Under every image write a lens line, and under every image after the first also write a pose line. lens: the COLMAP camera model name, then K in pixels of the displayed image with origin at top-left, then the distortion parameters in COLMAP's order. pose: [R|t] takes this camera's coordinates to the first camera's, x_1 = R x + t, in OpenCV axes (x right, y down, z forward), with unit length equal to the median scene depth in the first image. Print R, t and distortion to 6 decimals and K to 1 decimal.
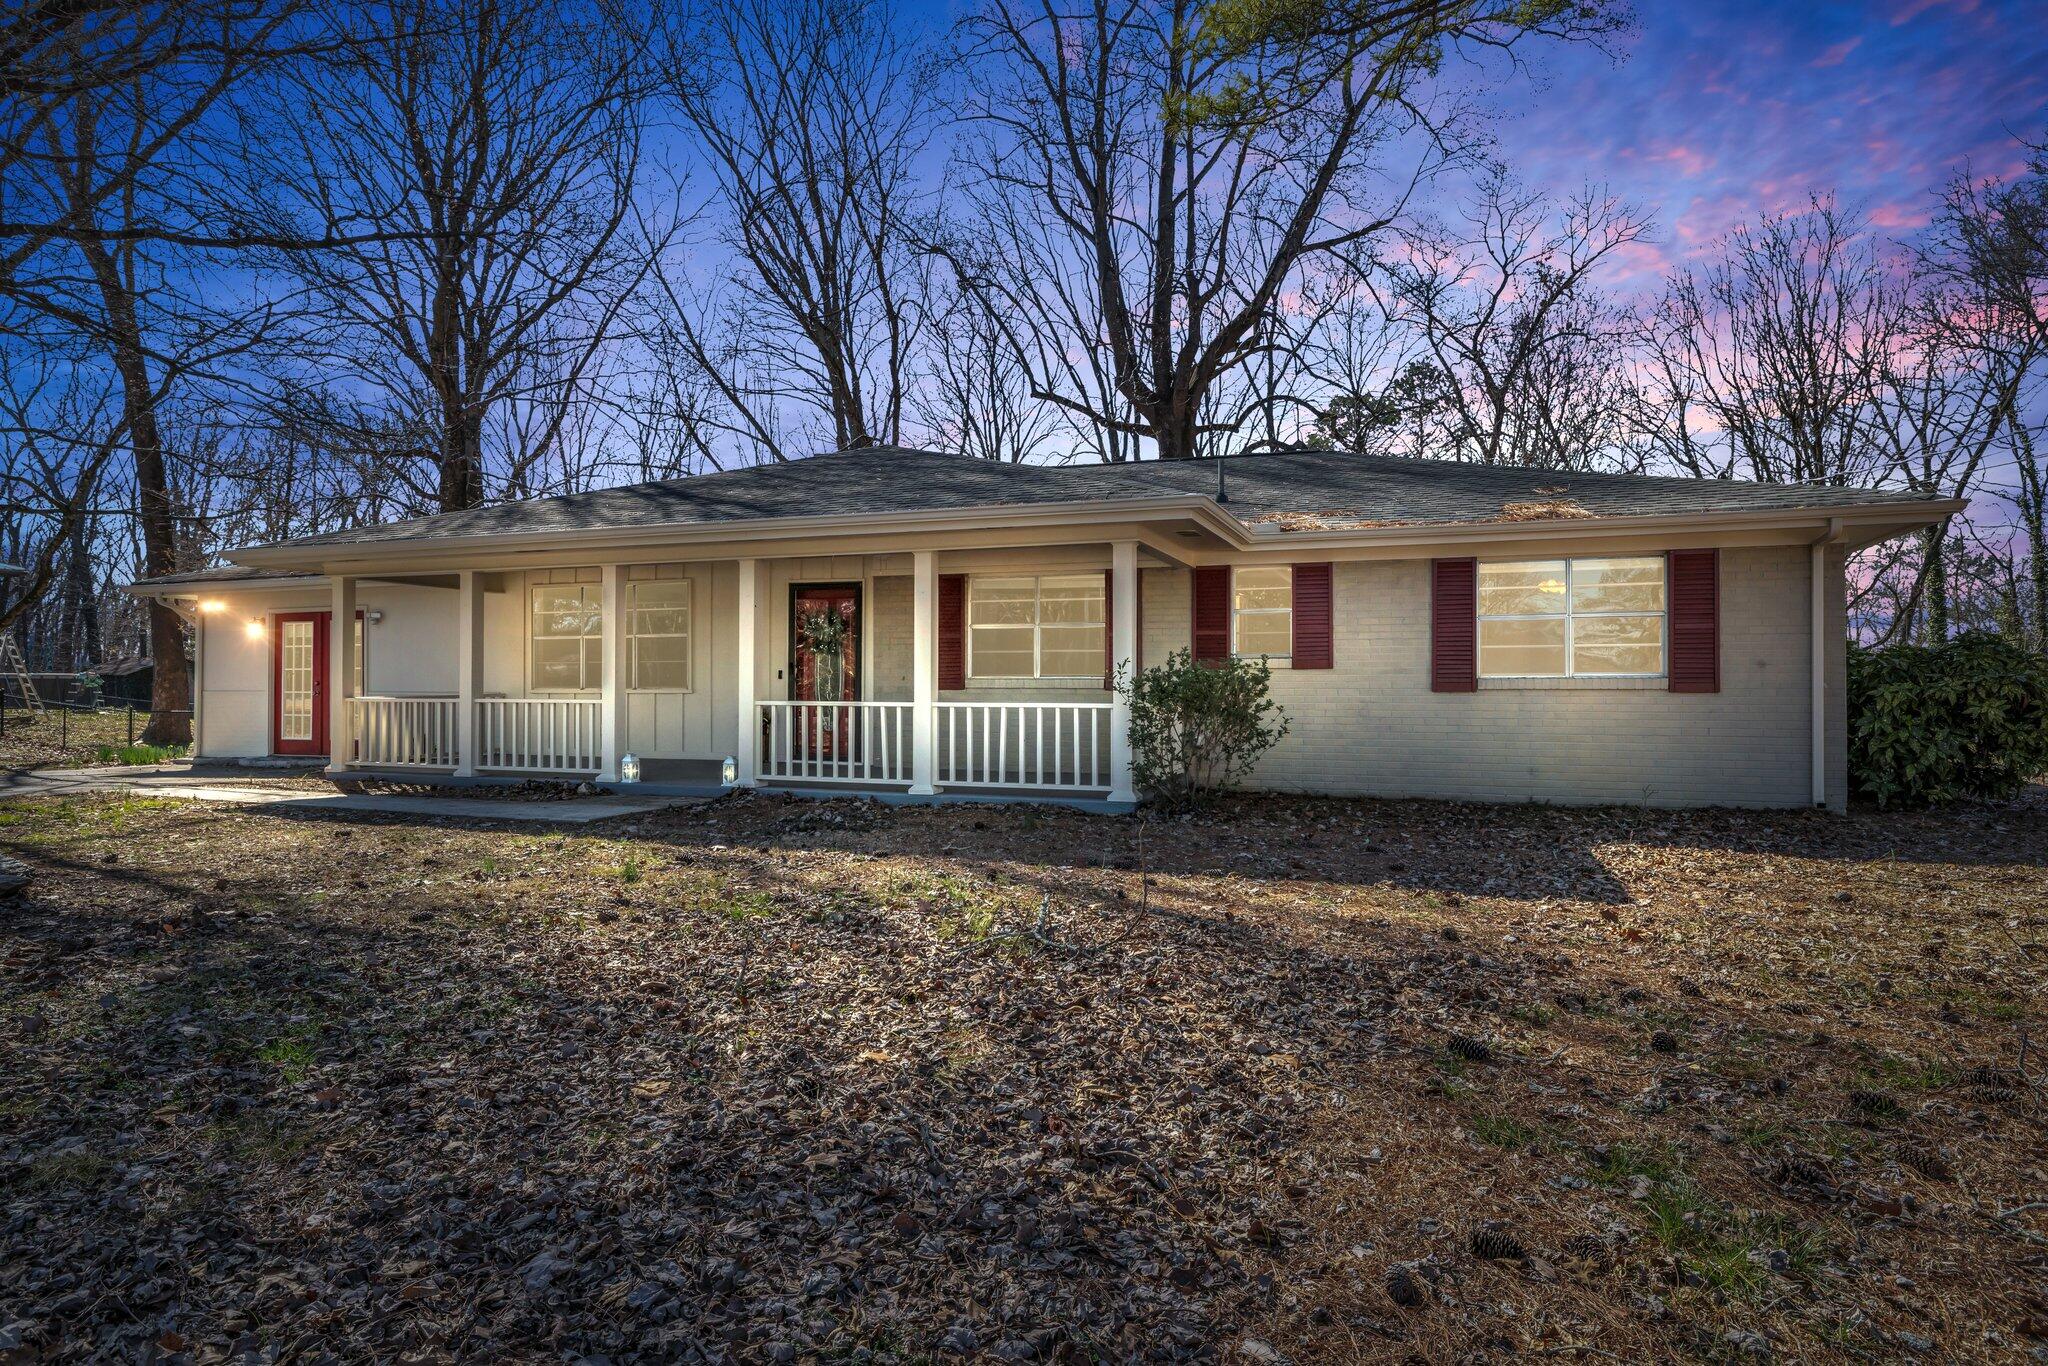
lens RADIAL K [[1170.1, 0, 1025.9], [0, 1170.1, 680.3], [0, 0, 1]] dist [-0.029247, -0.000311]
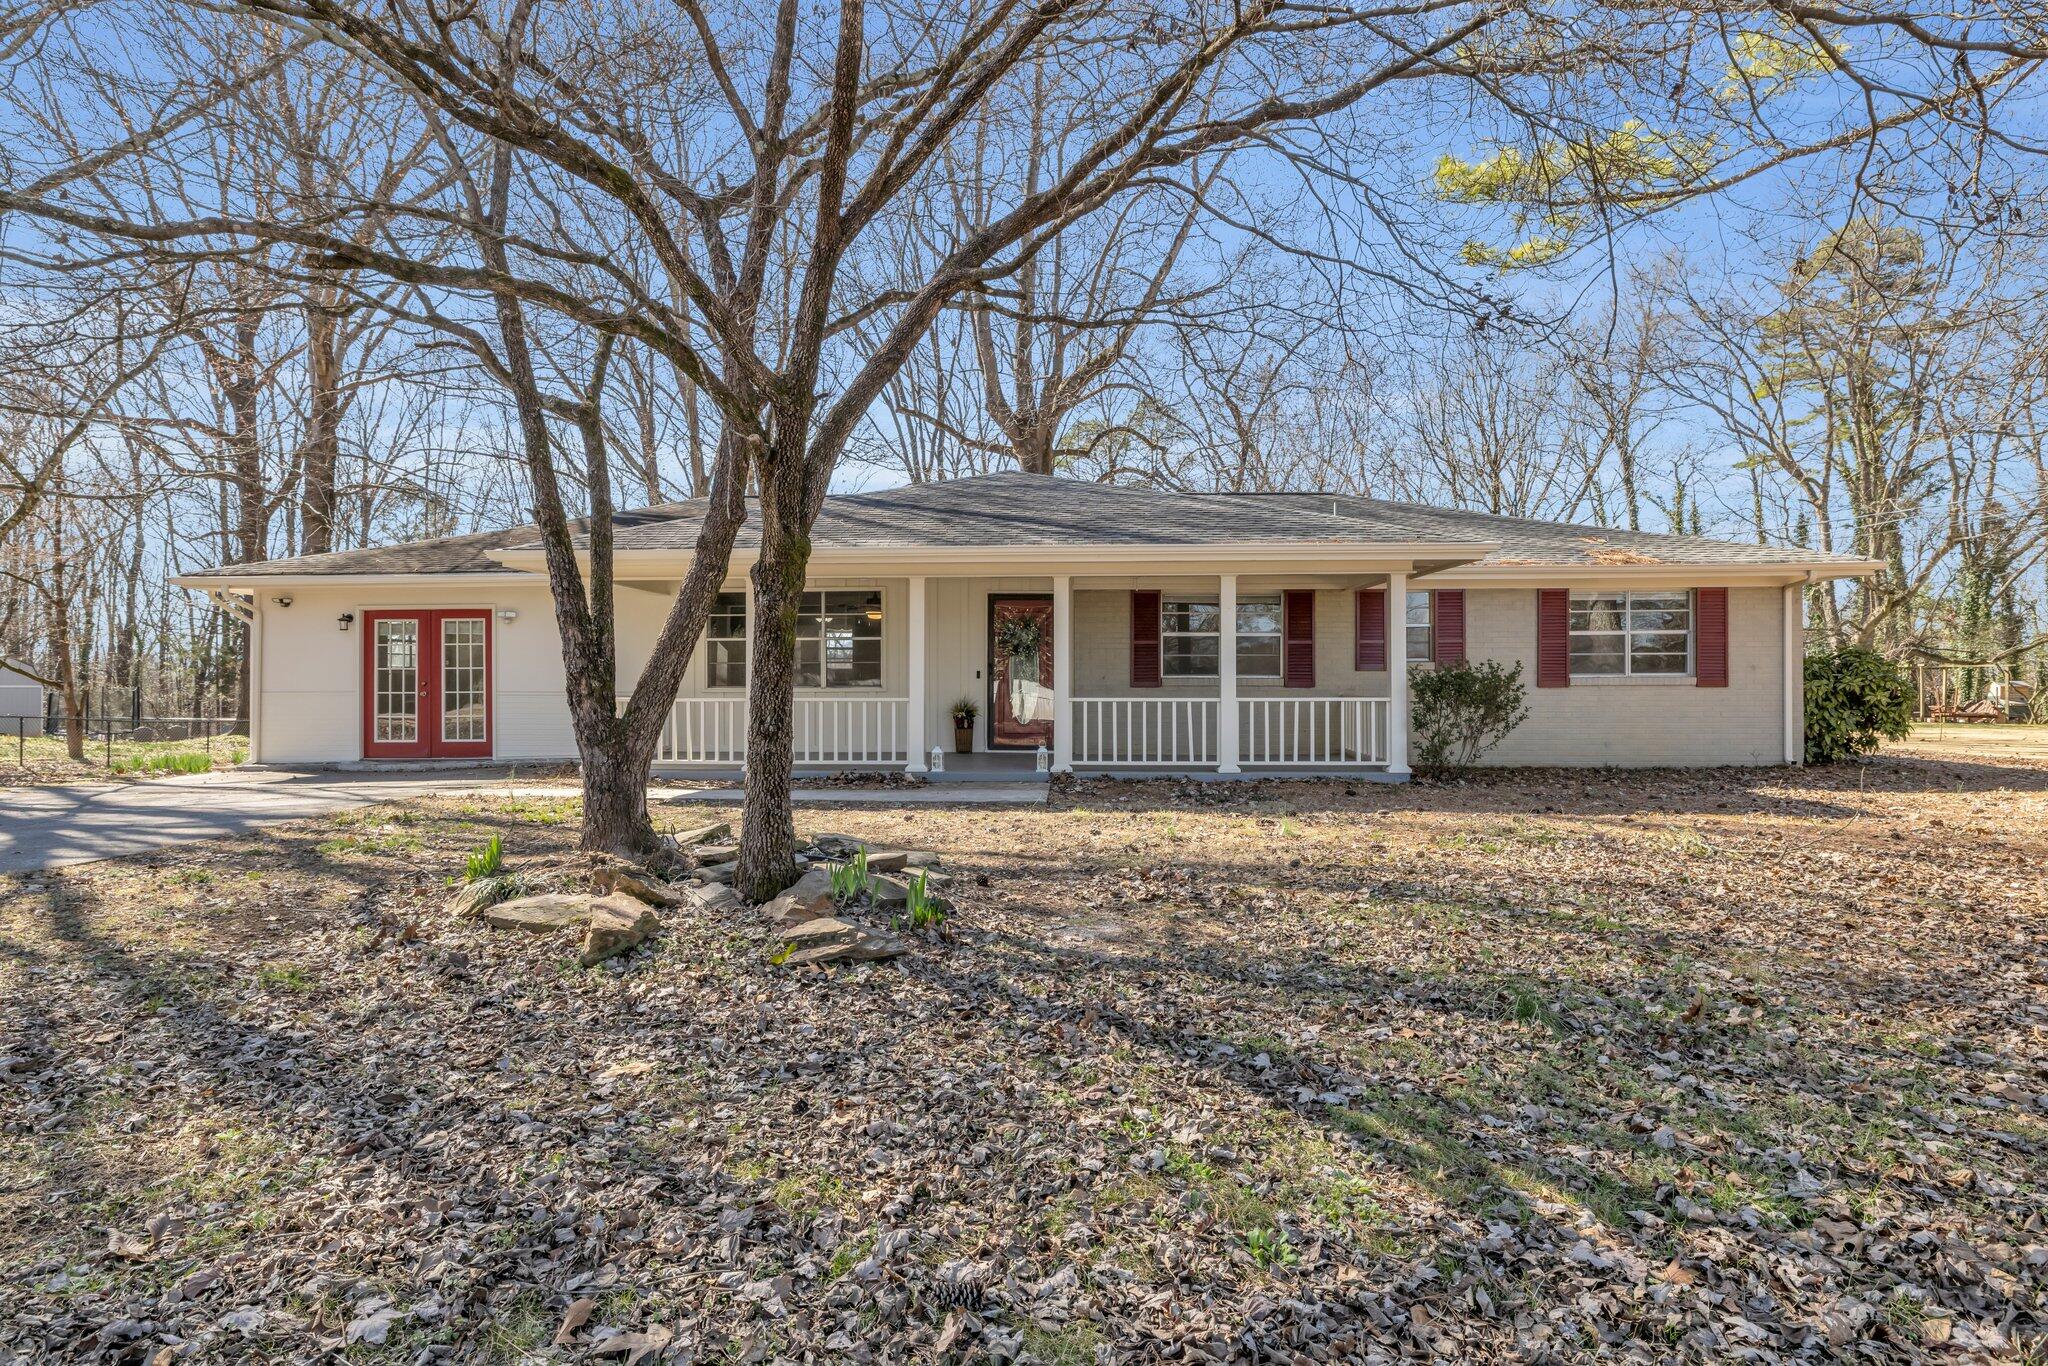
lens RADIAL K [[1123.5, 0, 1024.0], [0, 1123.5, 669.9], [0, 0, 1]] dist [0.000964, -0.000030]
pose [[0.947650, -0.000792, 0.319311, -0.620680], [0.000817, 1.000000, 0.000056, -0.010459], [-0.319311, 0.000207, 0.947650, -0.047722]]
